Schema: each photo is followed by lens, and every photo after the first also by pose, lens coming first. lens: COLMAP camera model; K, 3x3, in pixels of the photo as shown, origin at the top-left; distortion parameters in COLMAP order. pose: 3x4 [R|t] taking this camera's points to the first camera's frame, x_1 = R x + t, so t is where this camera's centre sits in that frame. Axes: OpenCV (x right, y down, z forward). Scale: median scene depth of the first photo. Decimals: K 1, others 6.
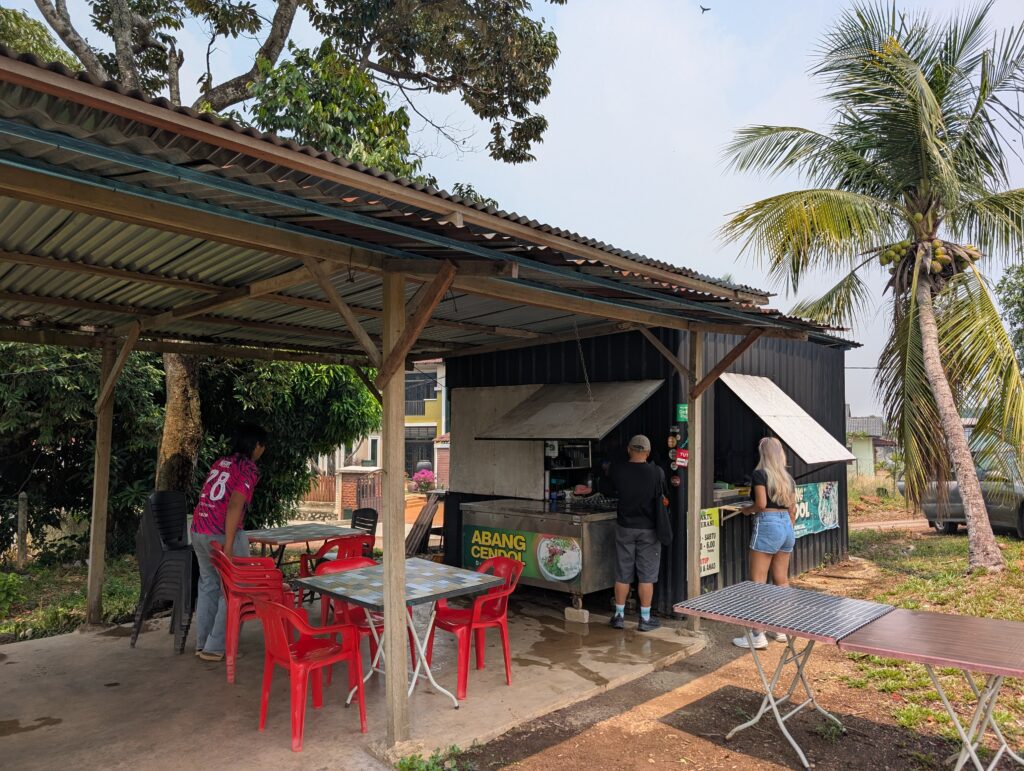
lens RADIAL K [[758.2, 0, 511.5], [0, 758.2, 385.0], [0, 0, 1]] dist [0.013222, -0.010044]
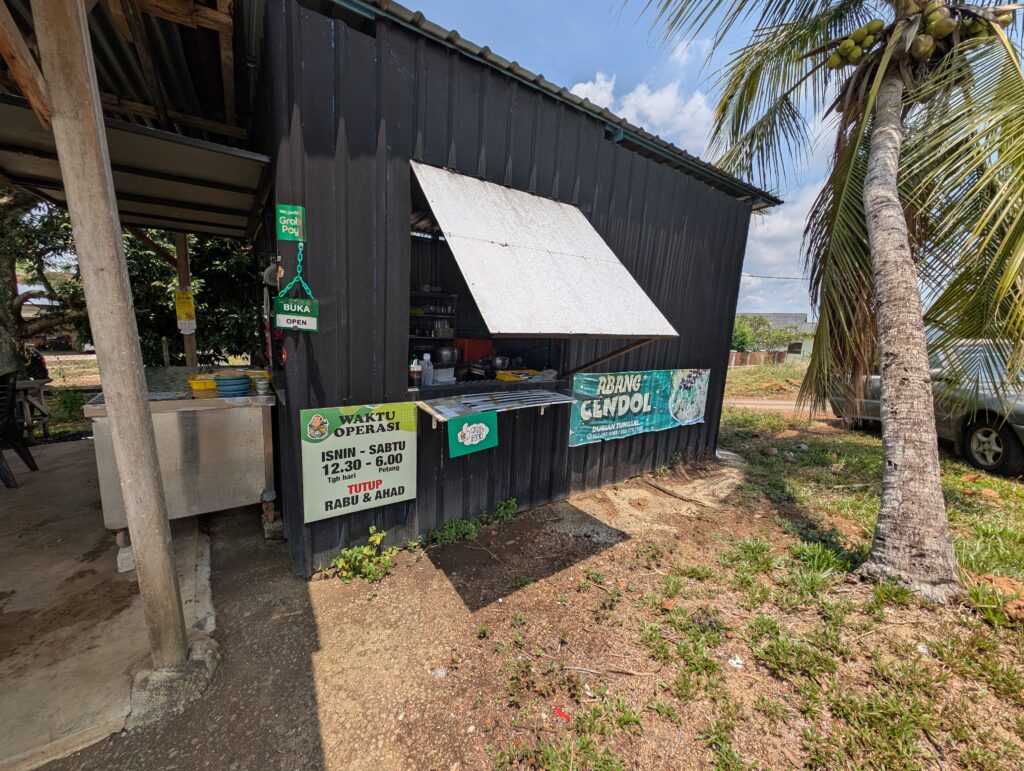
lens RADIAL K [[390.5, 0, 512.9], [0, 390.5, 388.5], [0, 0, 1]] dist [0.001699, -0.000359]
pose [[0.972194, 0.080186, -0.220019, 0.345180], [-0.029208, 0.973731, 0.225819, 0.063479], [0.232347, -0.213114, 0.948998, 0.593644]]
